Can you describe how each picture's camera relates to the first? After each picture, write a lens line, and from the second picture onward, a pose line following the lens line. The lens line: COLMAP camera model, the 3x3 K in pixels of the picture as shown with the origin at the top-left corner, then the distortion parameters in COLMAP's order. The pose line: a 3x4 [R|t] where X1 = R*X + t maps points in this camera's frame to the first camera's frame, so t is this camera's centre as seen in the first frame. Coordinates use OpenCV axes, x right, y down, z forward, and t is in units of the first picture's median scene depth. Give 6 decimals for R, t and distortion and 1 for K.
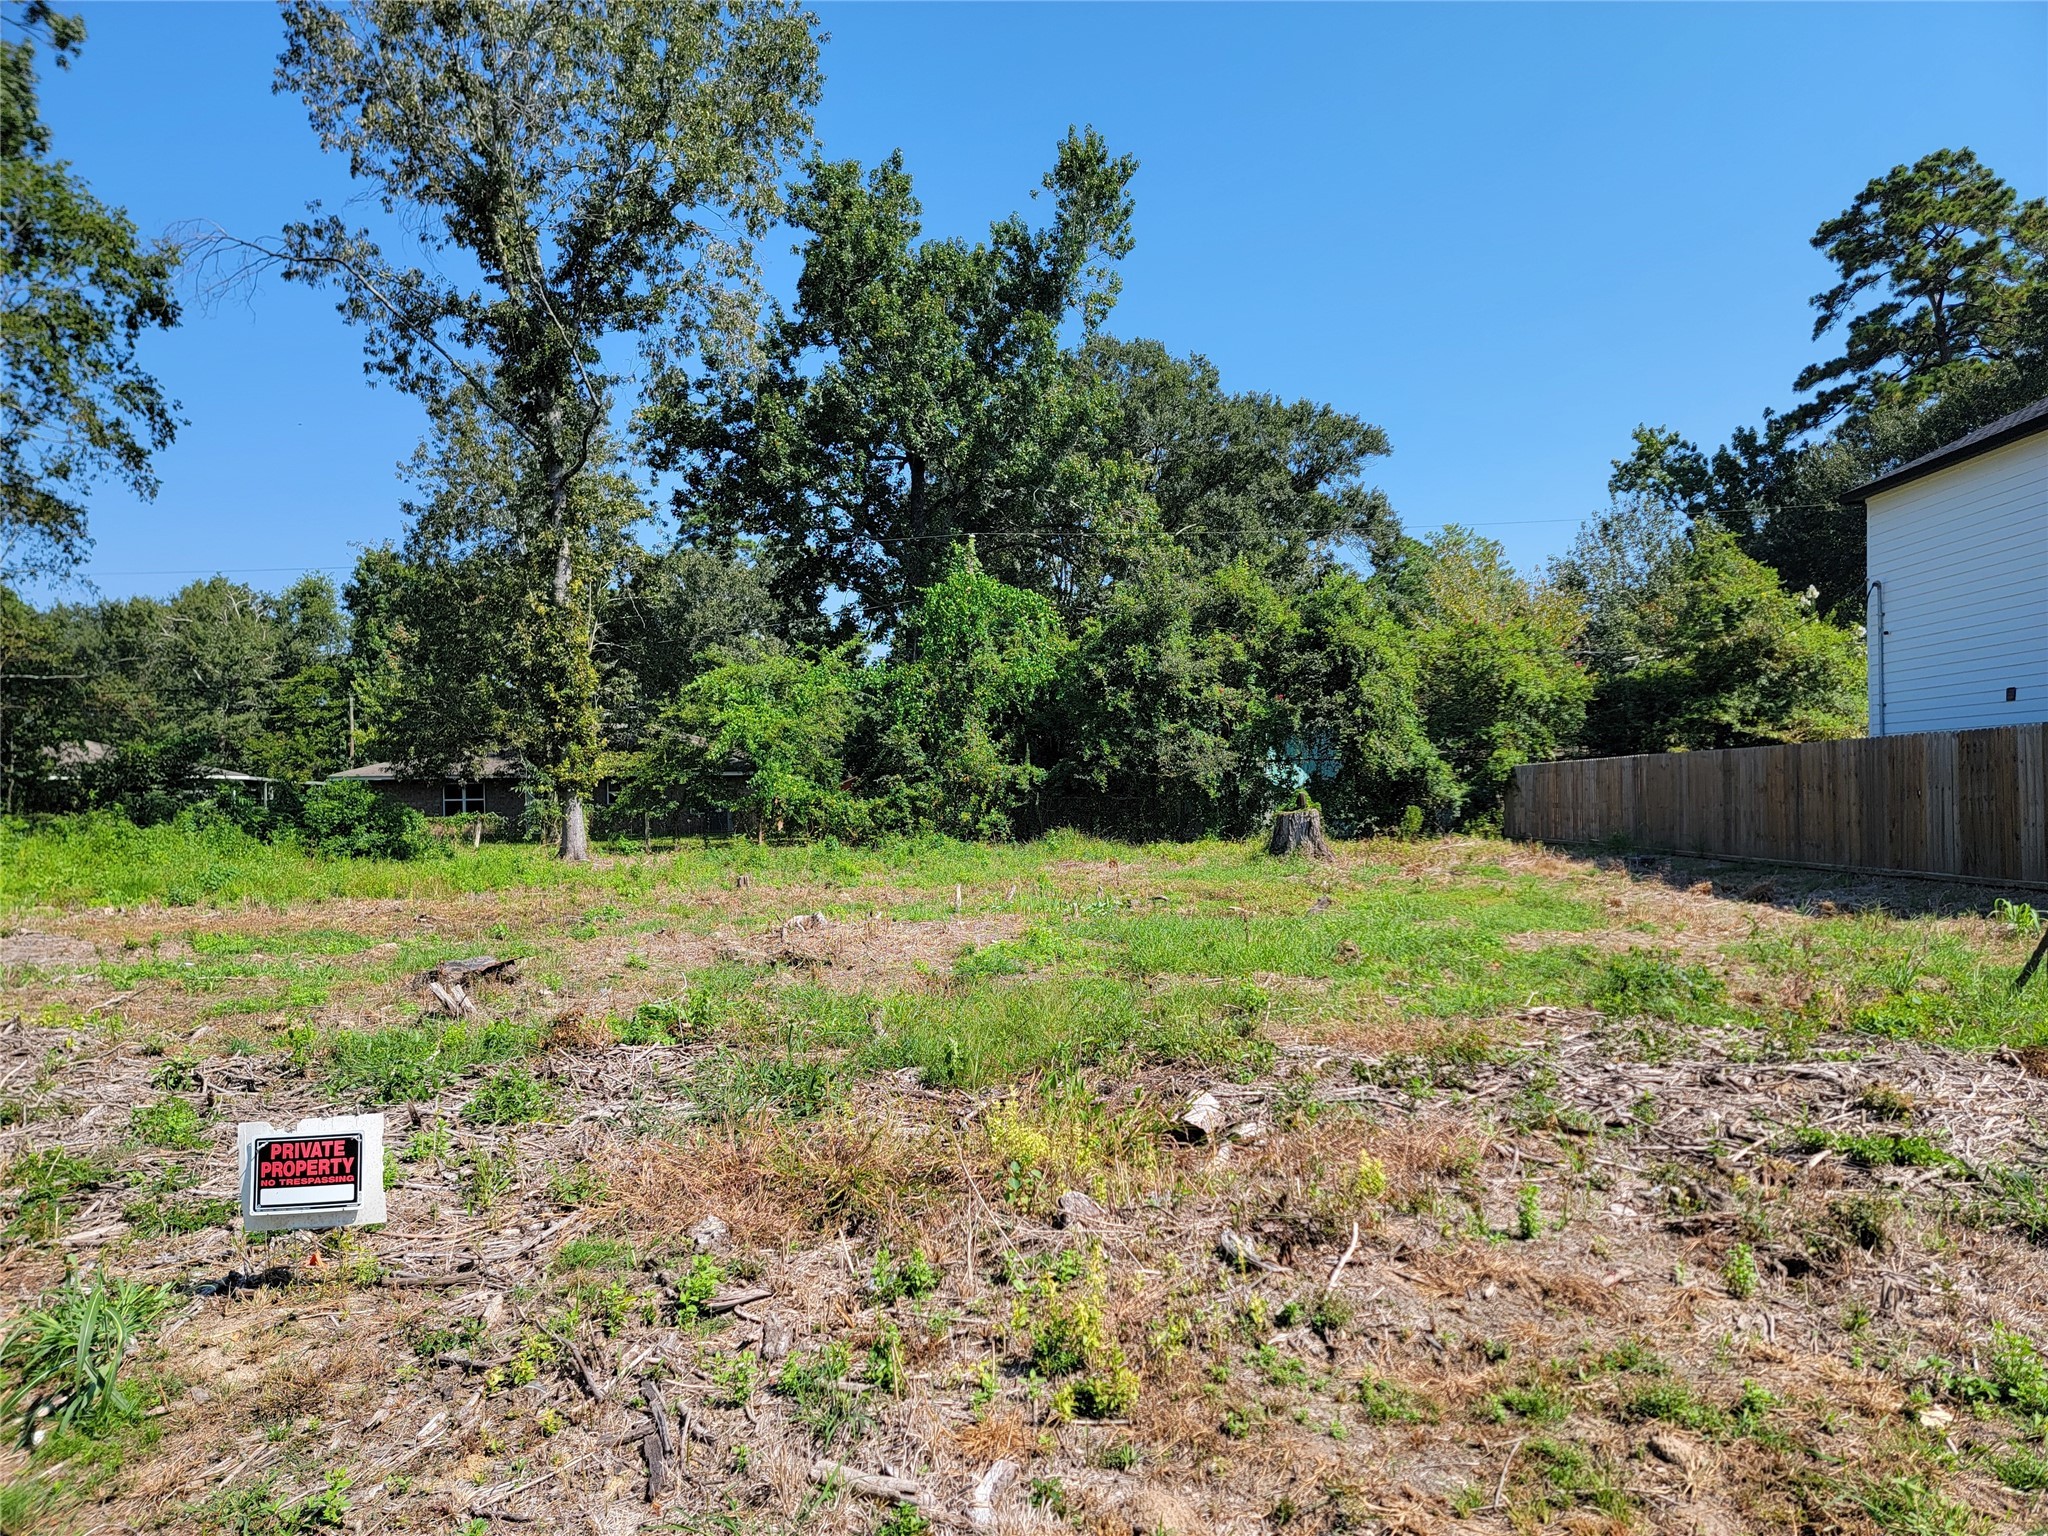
lens RADIAL K [[1417.8, 0, 1037.0], [0, 1417.8, 787.9], [0, 0, 1]] dist [0.087807, -0.080678]
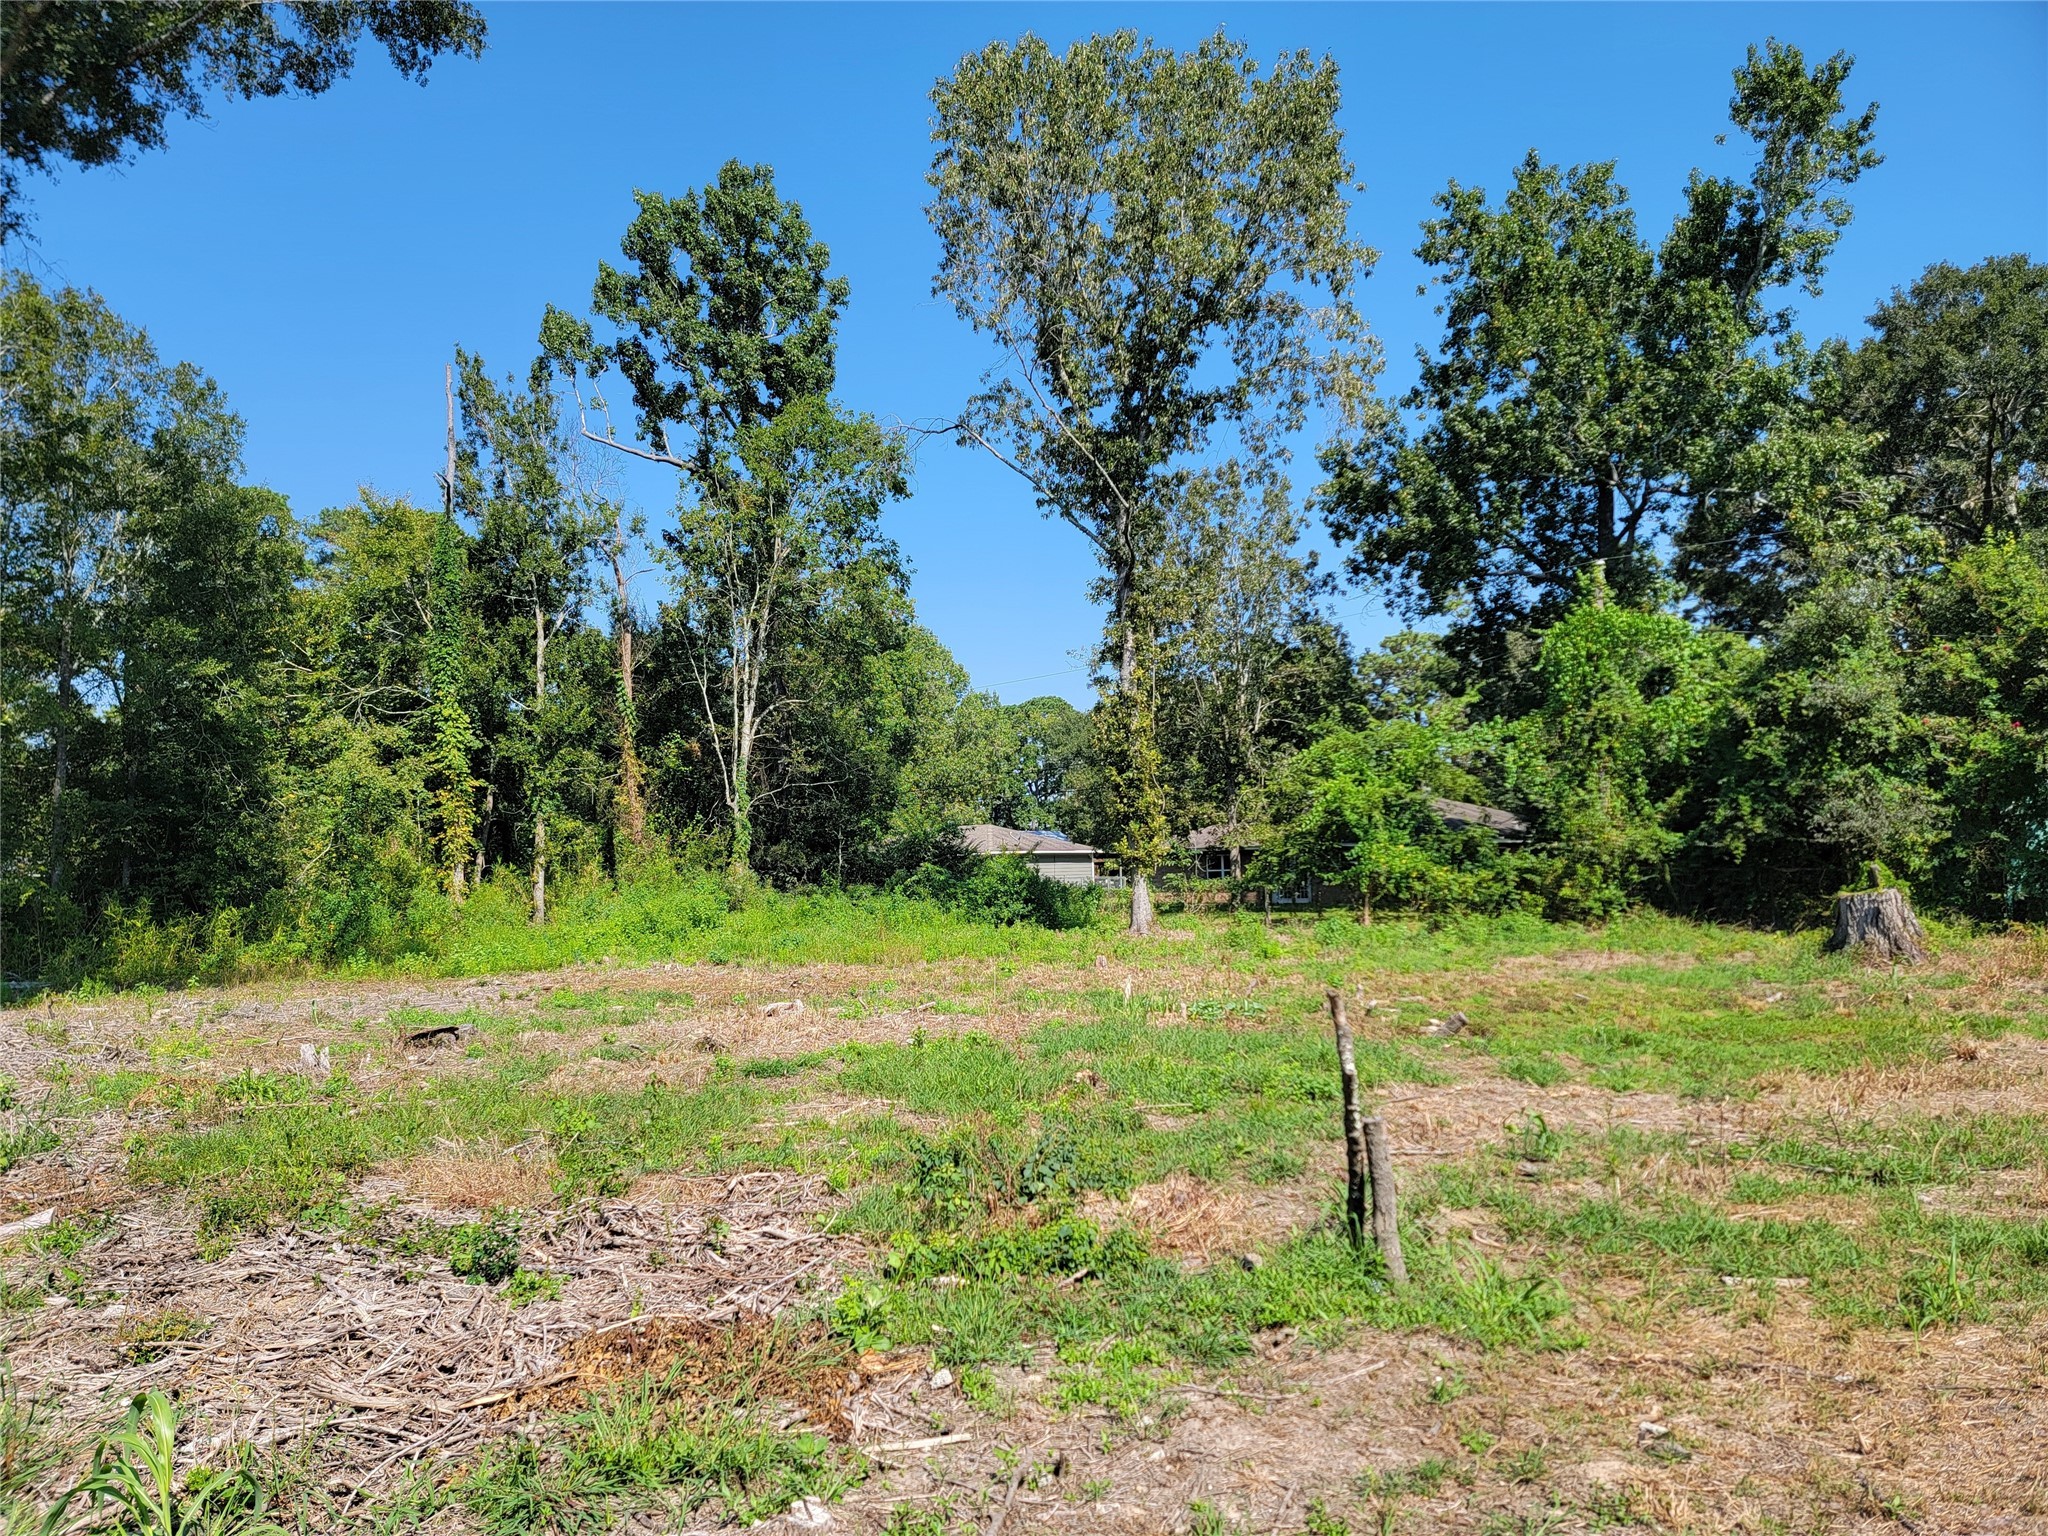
lens RADIAL K [[1417.8, 0, 1027.9], [0, 1417.8, 801.6], [0, 0, 1]] dist [0.087807, -0.080678]
pose [[0.759240, -0.038455, -0.649674, 0.257257], [0.015926, 0.999052, -0.040522, -0.004426], [0.650616, 0.020419, 0.759132, 0.126020]]
